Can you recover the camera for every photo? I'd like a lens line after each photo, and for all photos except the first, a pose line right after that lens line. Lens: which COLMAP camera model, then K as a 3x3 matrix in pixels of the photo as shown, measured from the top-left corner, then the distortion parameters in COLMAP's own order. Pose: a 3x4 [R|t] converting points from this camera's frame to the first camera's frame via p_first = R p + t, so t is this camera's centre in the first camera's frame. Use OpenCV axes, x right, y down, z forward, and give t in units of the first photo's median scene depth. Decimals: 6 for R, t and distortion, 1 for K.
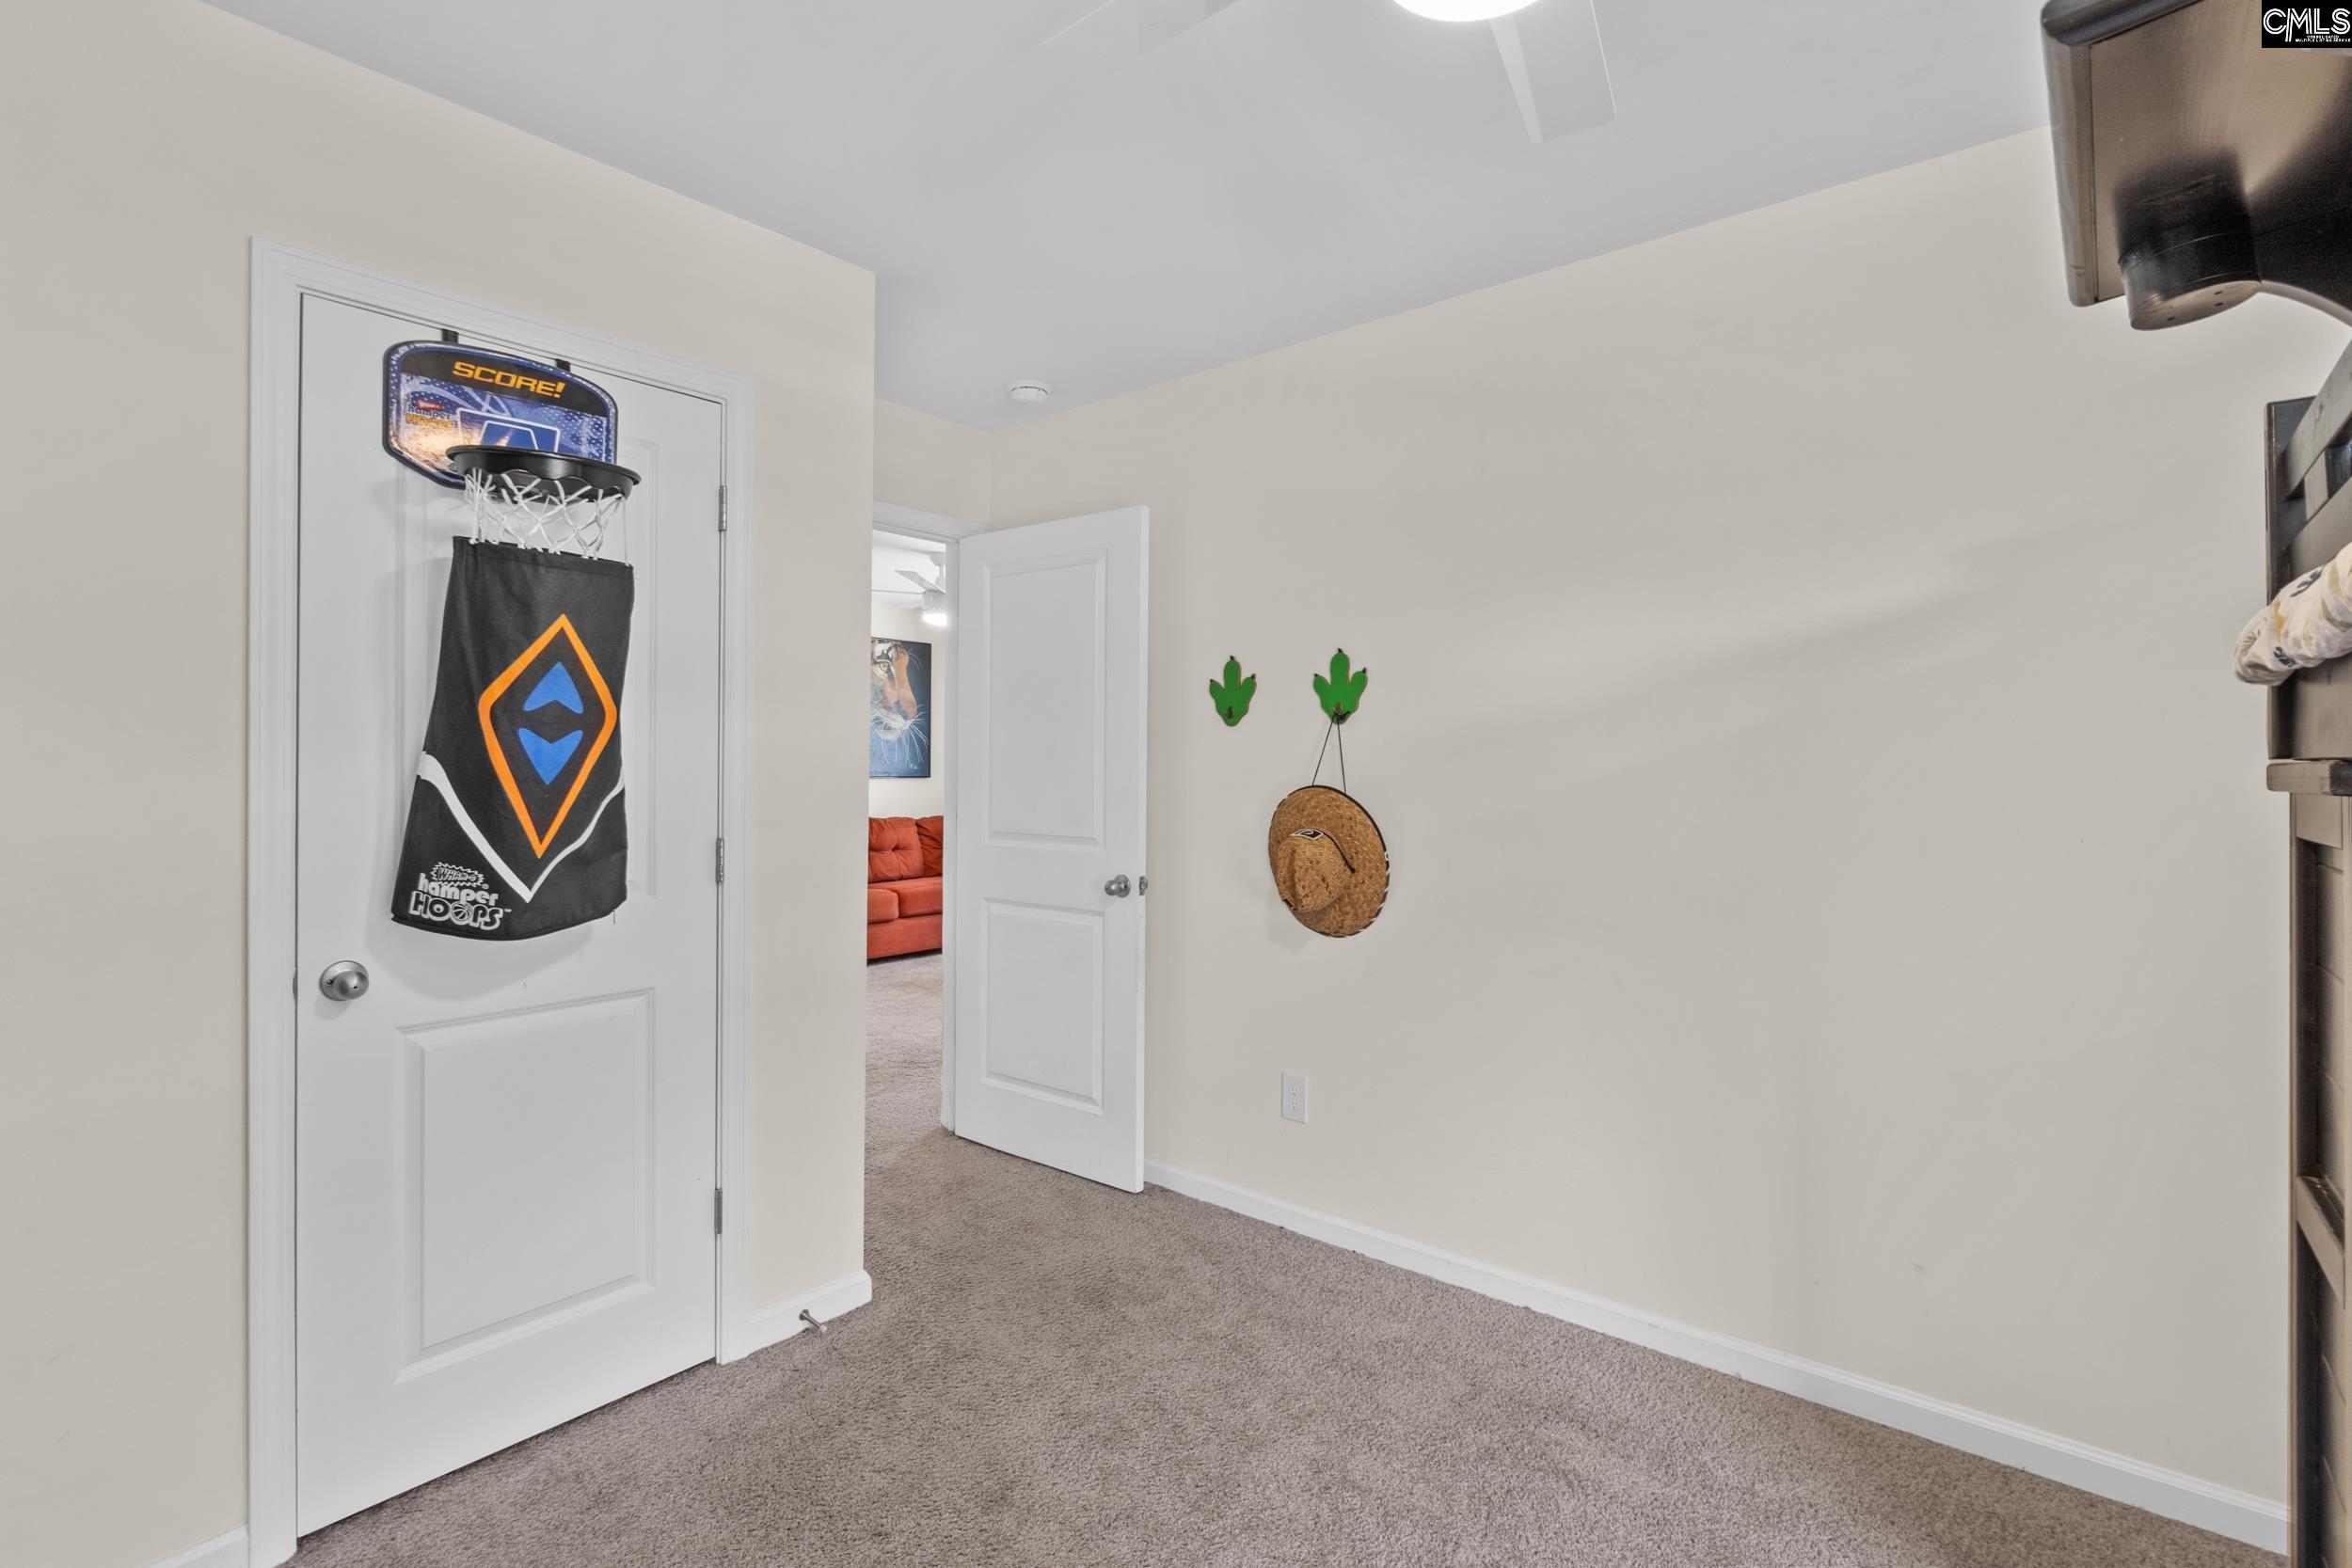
lens RADIAL K [[1096.4, 0, 1171.4], [0, 1096.4, 771.6], [0, 0, 1]] dist [-0.008954, -0.001024]
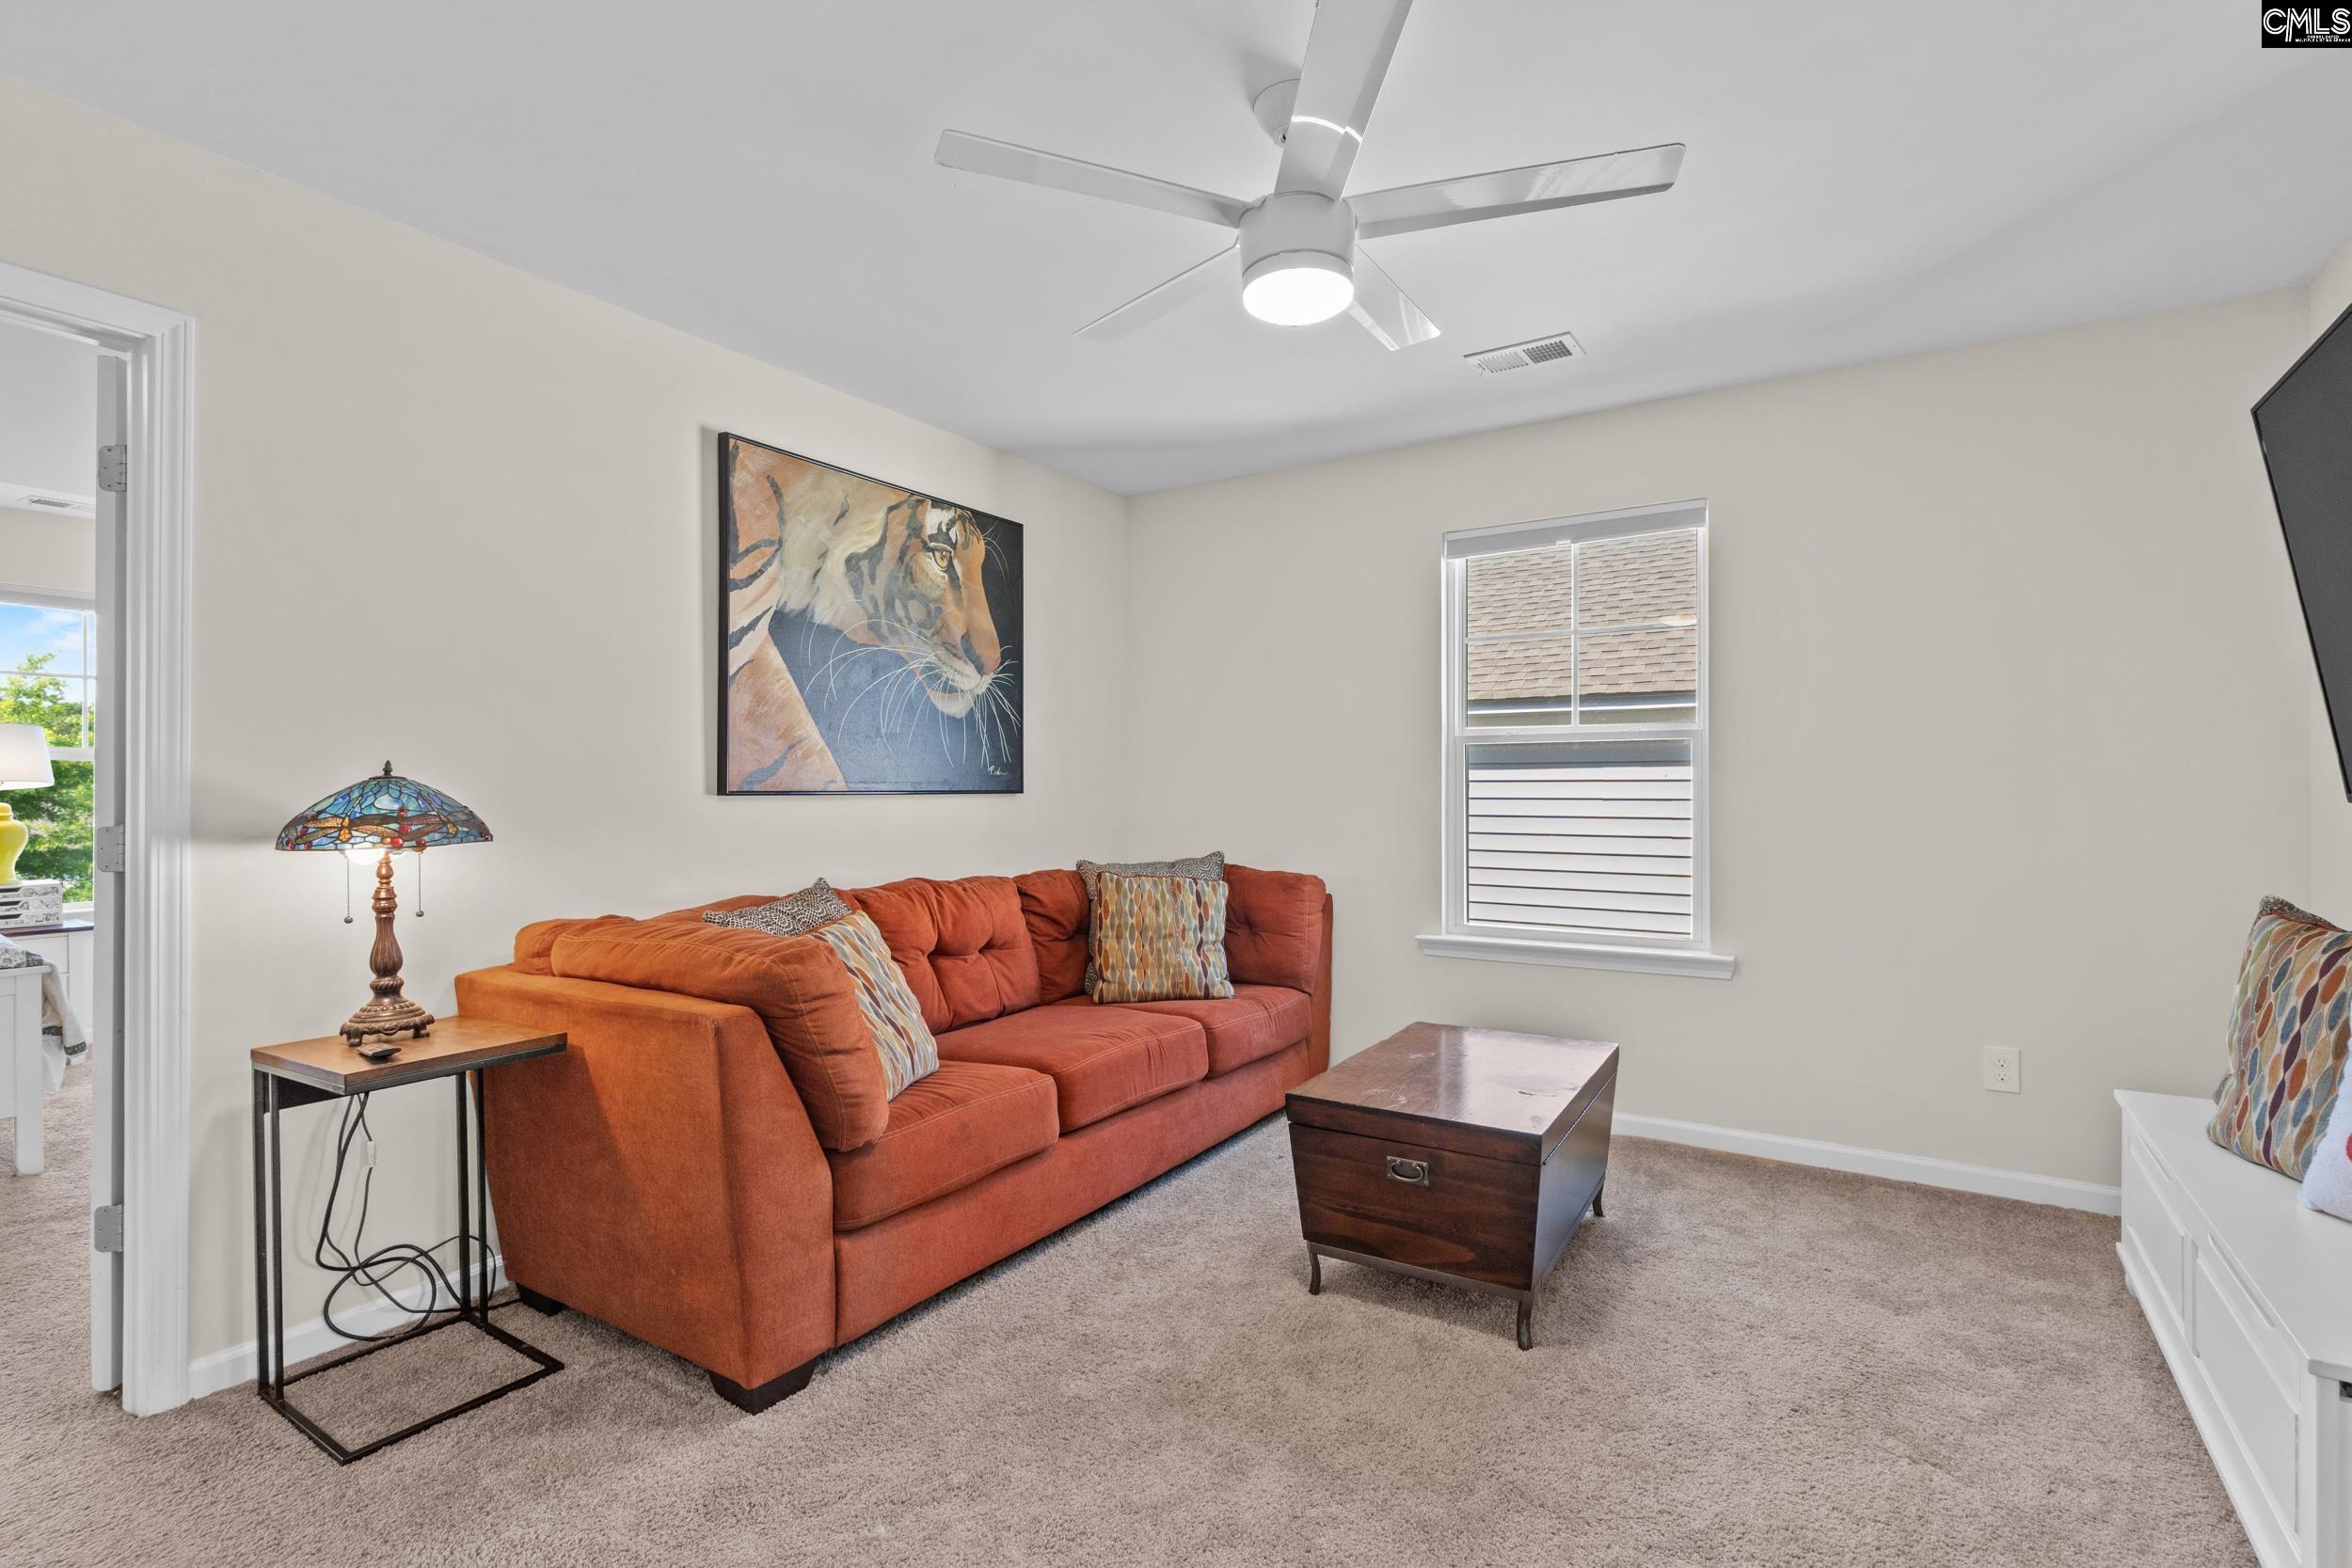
lens RADIAL K [[1096.4, 0, 1177.1], [0, 1096.4, 784.1], [0, 0, 1]] dist [-0.008954, -0.001024]
pose [[0.992079, -0.009211, 0.125281, -0.220348], [0.010471, 0.999901, -0.009406, 0.007156], [-0.125182, 0.010643, 0.992077, 0.515248]]
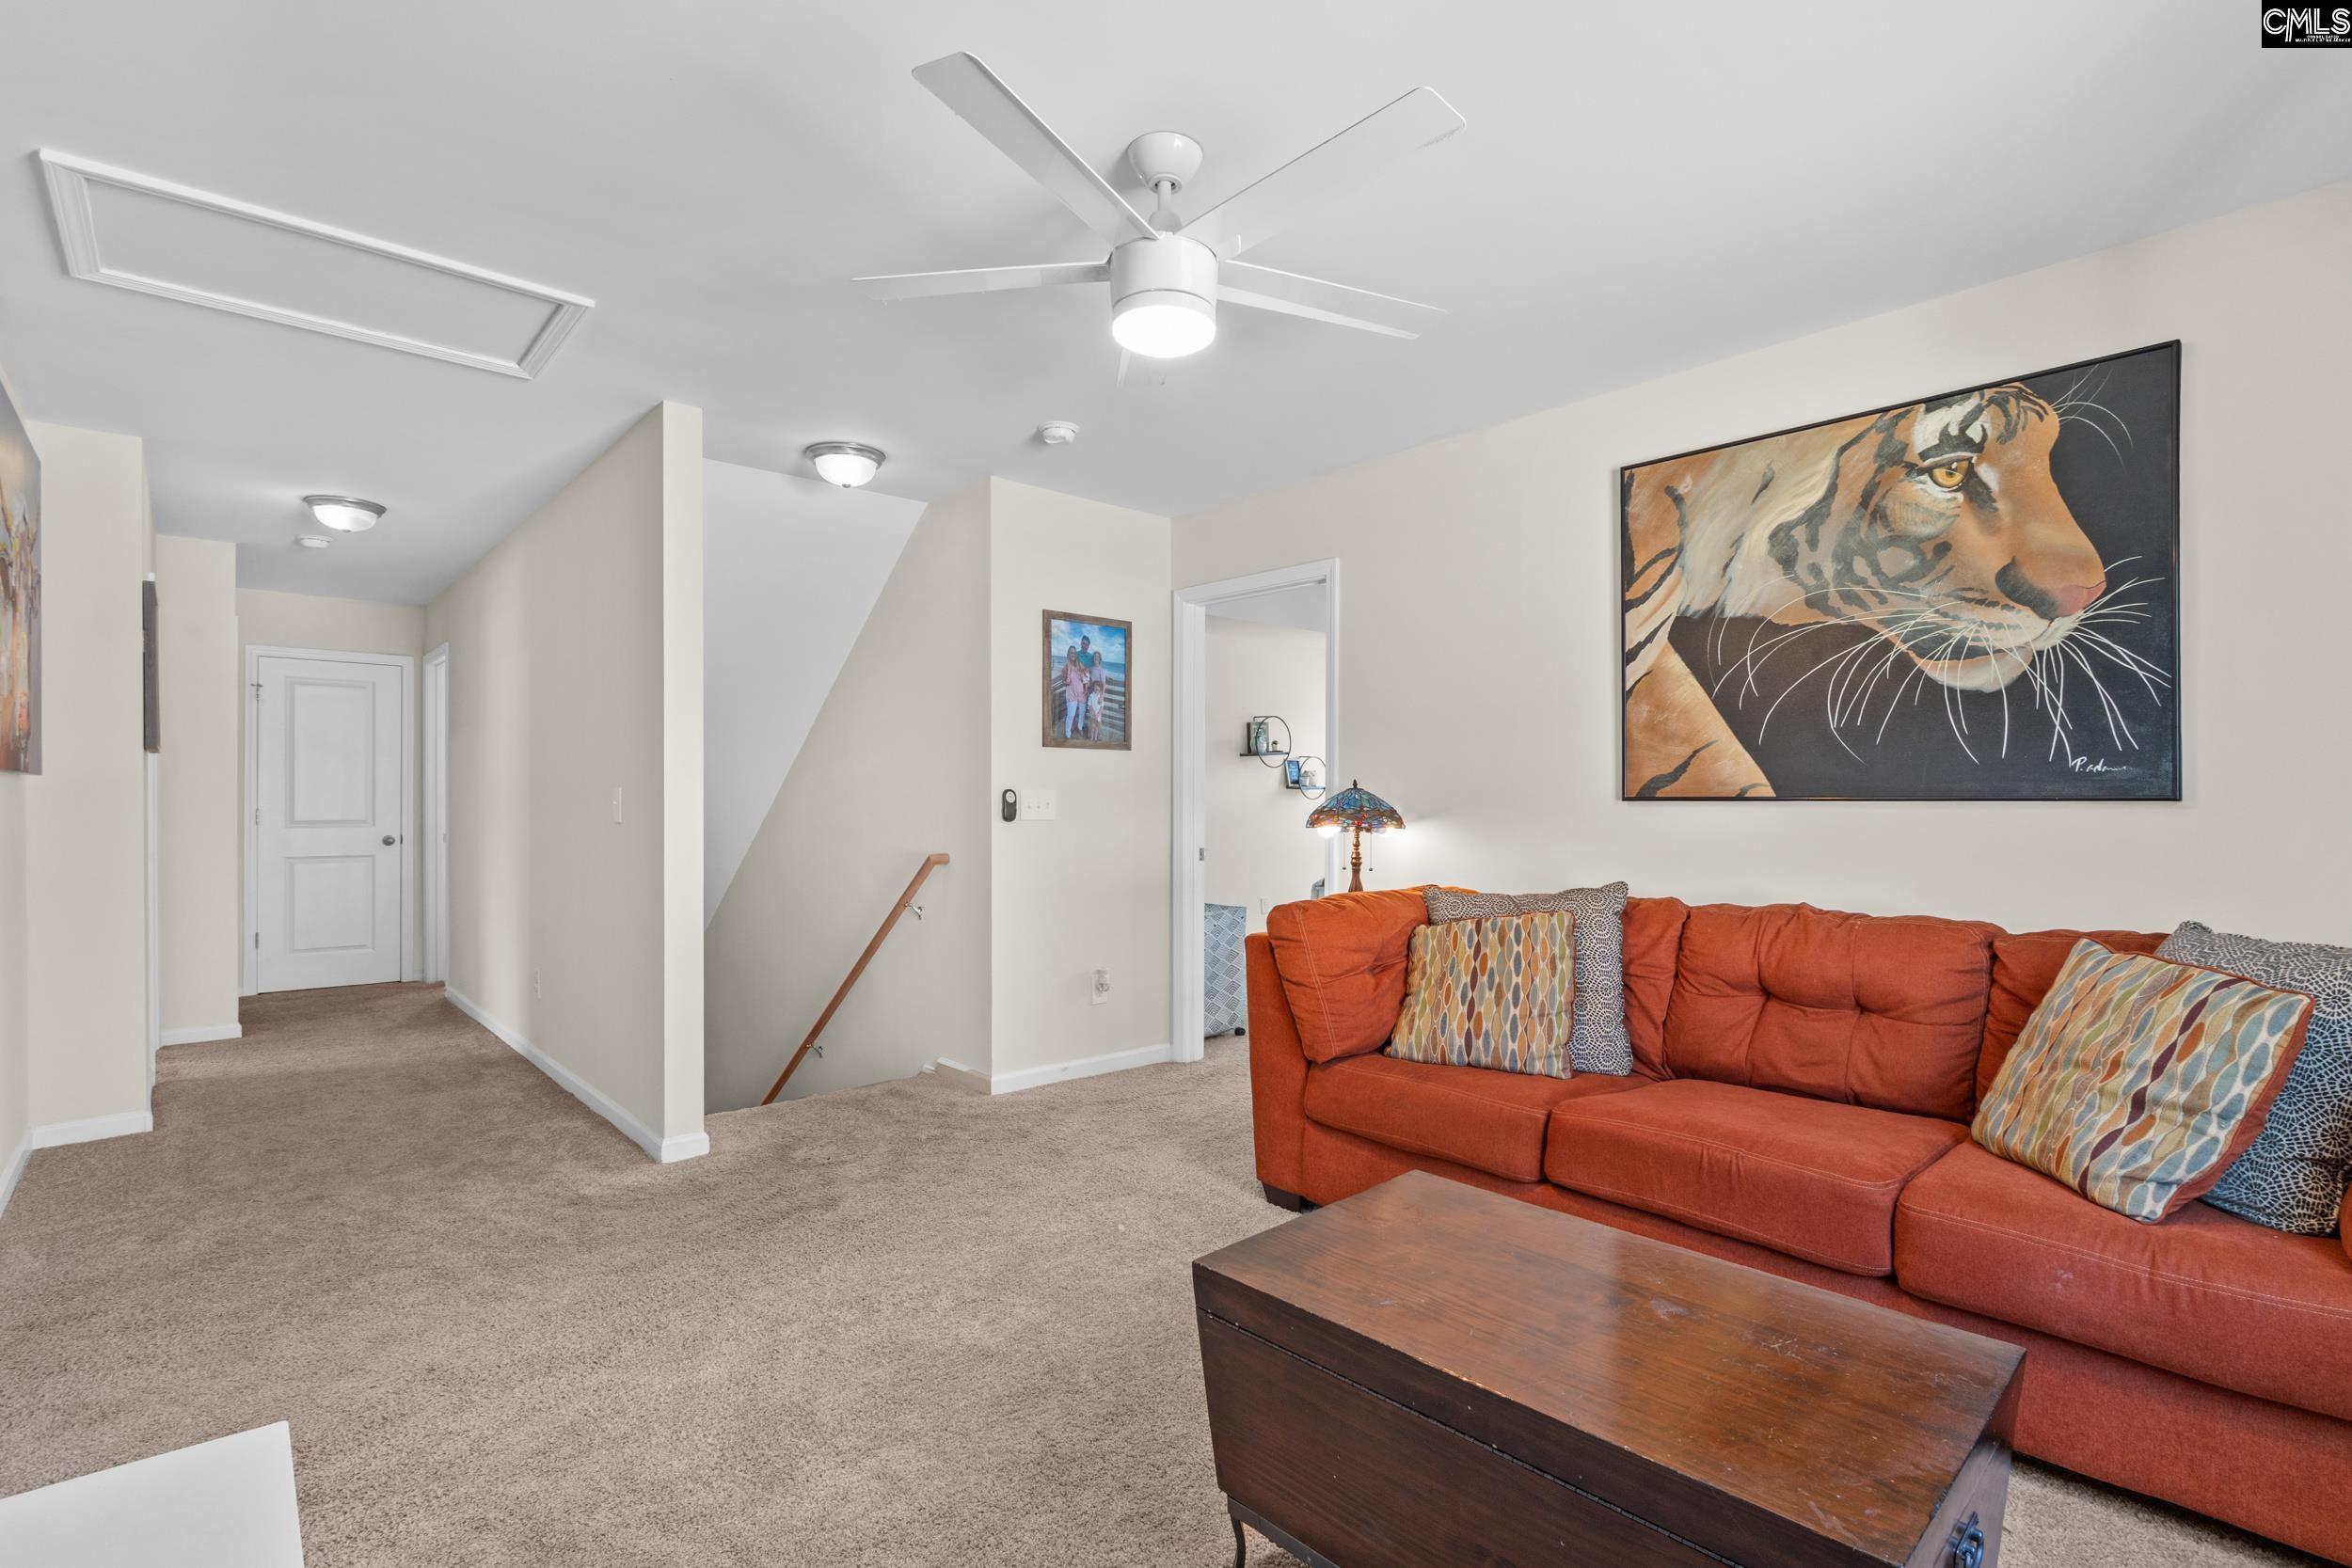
lens RADIAL K [[1096.4, 0, 1175.4], [0, 1096.4, 805.3], [0, 0, 1]] dist [-0.008954, -0.001024]
pose [[-0.148015, -0.000846, -0.988985, 0.109410], [-0.005048, 0.999987, -0.000100, 0.008579], [0.988972, 0.004978, -0.148018, 0.807331]]
